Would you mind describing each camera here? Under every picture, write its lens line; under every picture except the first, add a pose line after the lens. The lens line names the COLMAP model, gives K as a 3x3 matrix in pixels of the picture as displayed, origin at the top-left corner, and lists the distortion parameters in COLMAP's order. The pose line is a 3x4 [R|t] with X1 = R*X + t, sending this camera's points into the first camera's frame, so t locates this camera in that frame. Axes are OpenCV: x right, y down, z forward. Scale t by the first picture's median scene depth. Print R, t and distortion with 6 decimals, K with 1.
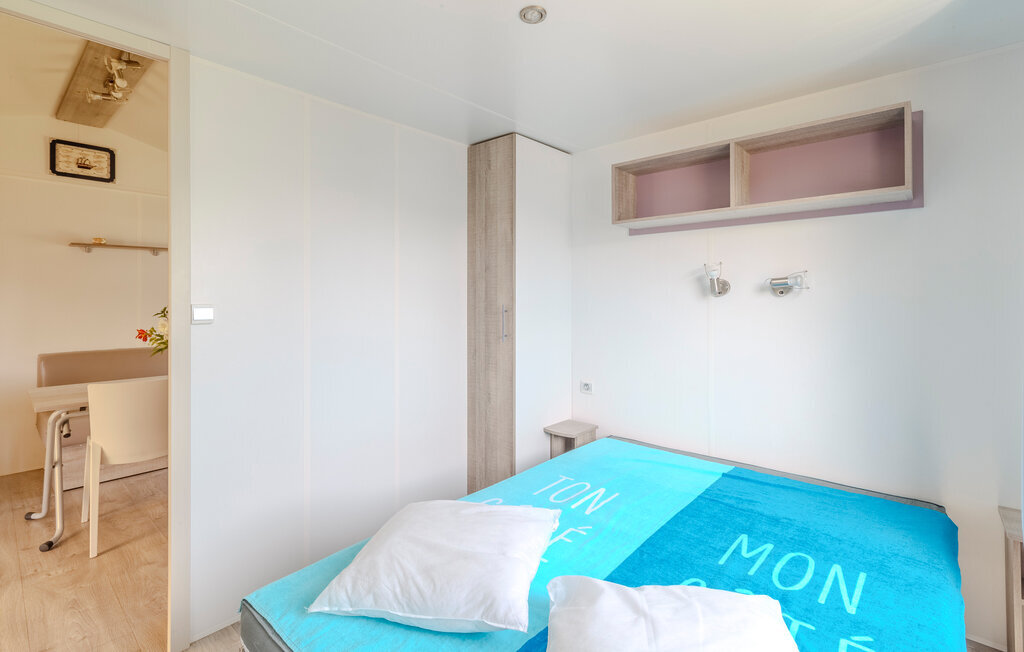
lens RADIAL K [[476.9, 0, 519.0], [0, 476.9, 297.9], [0, 0, 1]] dist [-0.002253, 0.000946]
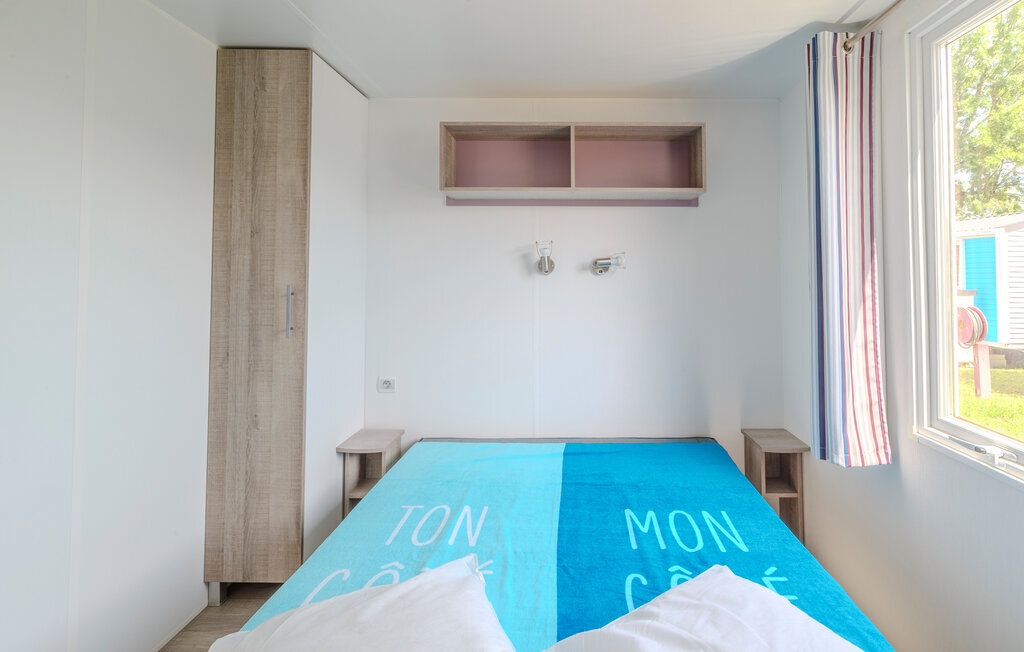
lens RADIAL K [[476.9, 0, 545.1], [0, 476.9, 261.0], [0, 0, 1]] dist [-0.002253, 0.000946]
pose [[0.746972, 0.023694, 0.664433, -0.218828], [-0.003920, 0.999504, -0.031236, -0.000638], [-0.664844, 0.020728, 0.746694, 0.219977]]
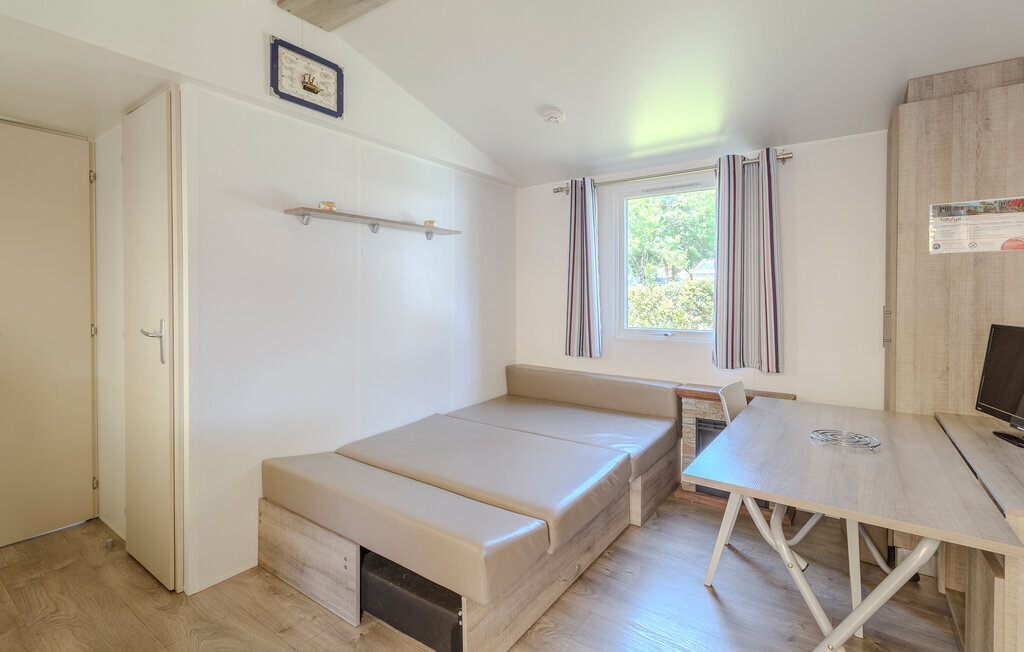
lens RADIAL K [[476.9, 0, 522.6], [0, 476.9, 296.0], [0, 0, 1]] dist [-0.002253, 0.000946]
pose [[0.981525, 0.005323, 0.191260, -0.968812], [-0.007117, 0.999937, 0.008694, -0.007909], [-0.191202, -0.009895, 0.981501, 0.408567]]
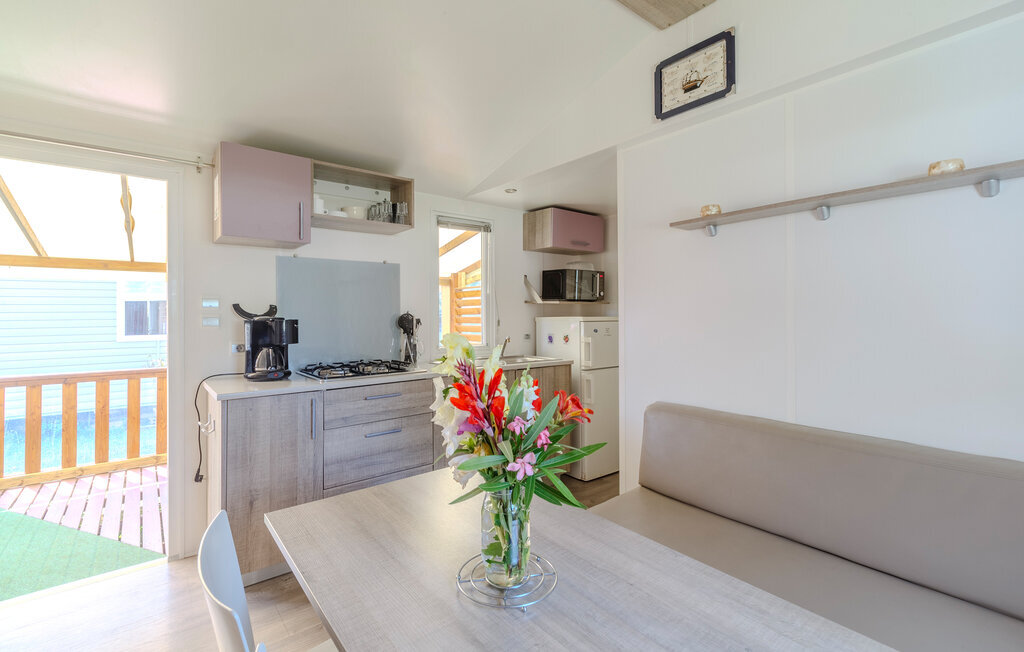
lens RADIAL K [[459.8, 0, 497.7], [0, 459.8, 311.3], [0, 0, 1]] dist [0.000188, 0.000099]
pose [[-0.129371, -0.000473, -0.991596, -0.431645], [0.008754, 0.999960, -0.001619, -0.009788], [0.991558, -0.008890, -0.129362, 1.075454]]
